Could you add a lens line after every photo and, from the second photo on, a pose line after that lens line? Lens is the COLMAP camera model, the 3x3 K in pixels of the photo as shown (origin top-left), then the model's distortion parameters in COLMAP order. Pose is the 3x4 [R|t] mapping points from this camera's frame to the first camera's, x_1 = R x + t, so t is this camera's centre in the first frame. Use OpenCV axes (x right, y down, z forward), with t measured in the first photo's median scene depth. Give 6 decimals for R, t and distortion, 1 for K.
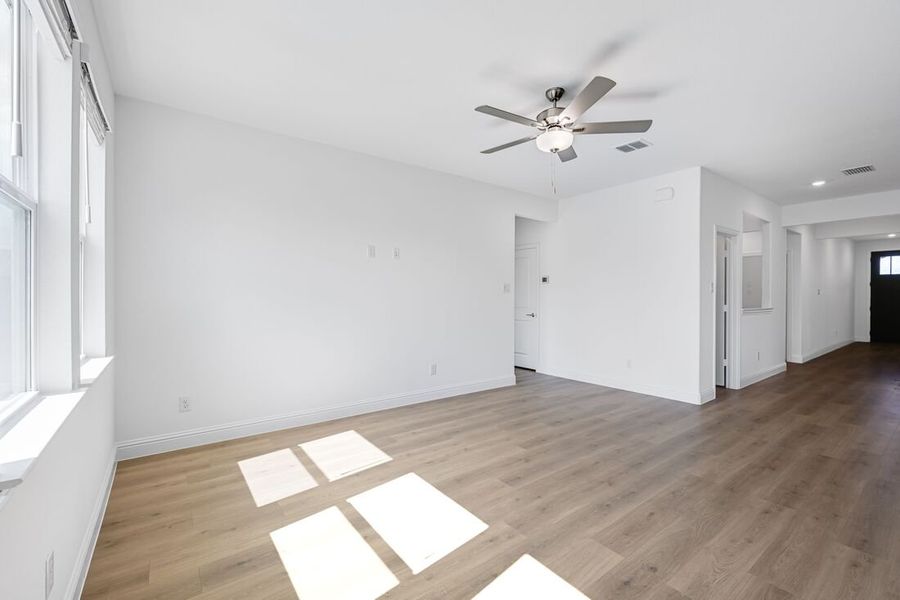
lens RADIAL K [[384.1, 0, 454.4], [0, 384.1, 294.5], [0, 0, 1]] dist [-0.002840, -0.000605]
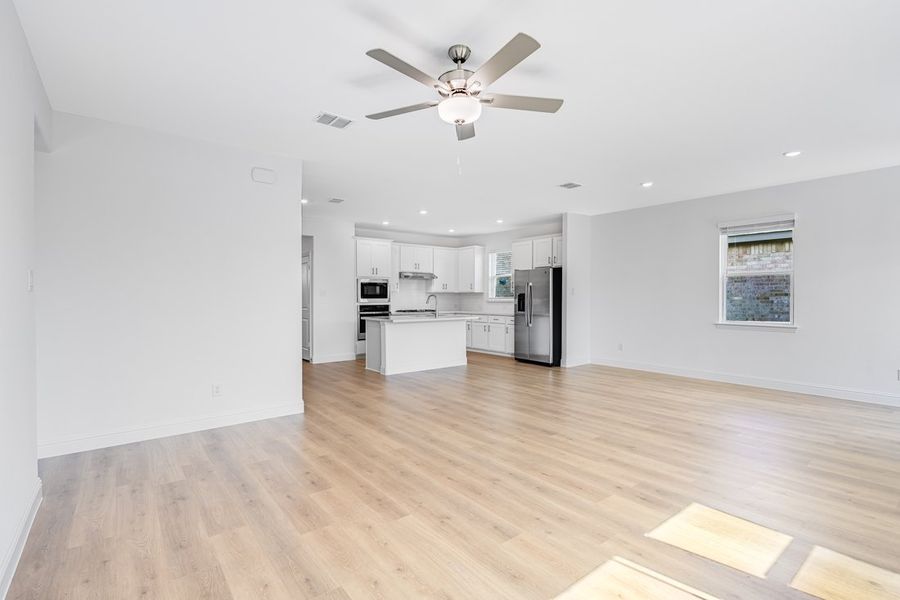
lens RADIAL K [[424.9, 0, 450.6], [0, 424.9, 298.2], [0, 0, 1]] dist [-0.002757, 0.000621]
pose [[-0.023751, -0.004108, 0.999709, -0.583633], [-0.002092, 0.999990, 0.004060, 0.000725], [-0.999716, -0.001995, -0.023759, 0.924130]]
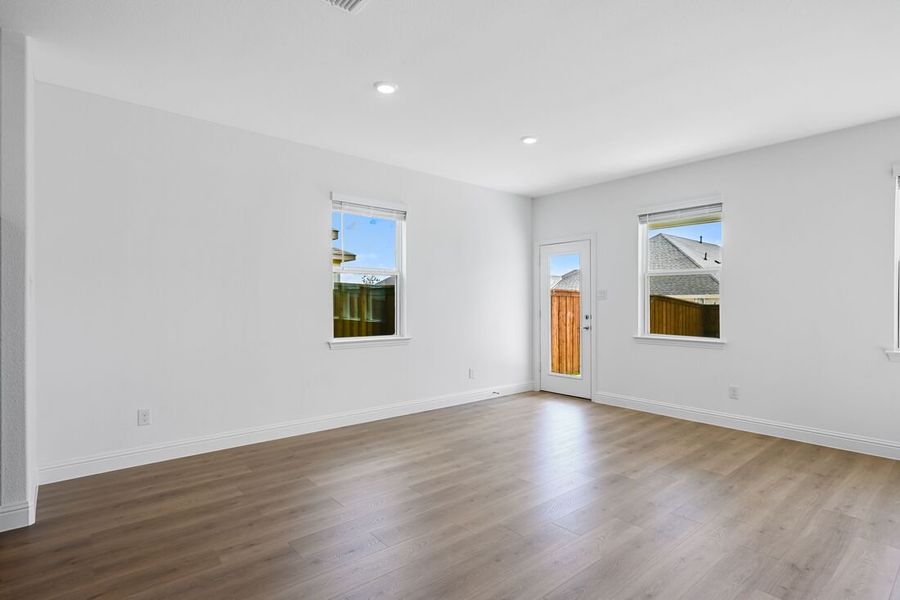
lens RADIAL K [[451.4, 0, 460.3], [0, 451.4, 300.7], [0, 0, 1]] dist [0.005368, 0.000538]
pose [[-0.997984, -0.001986, -0.063428, 1.064021], [-0.001529, 0.999972, -0.007263, 0.003385], [0.063441, -0.007151, -0.997960, 1.068623]]
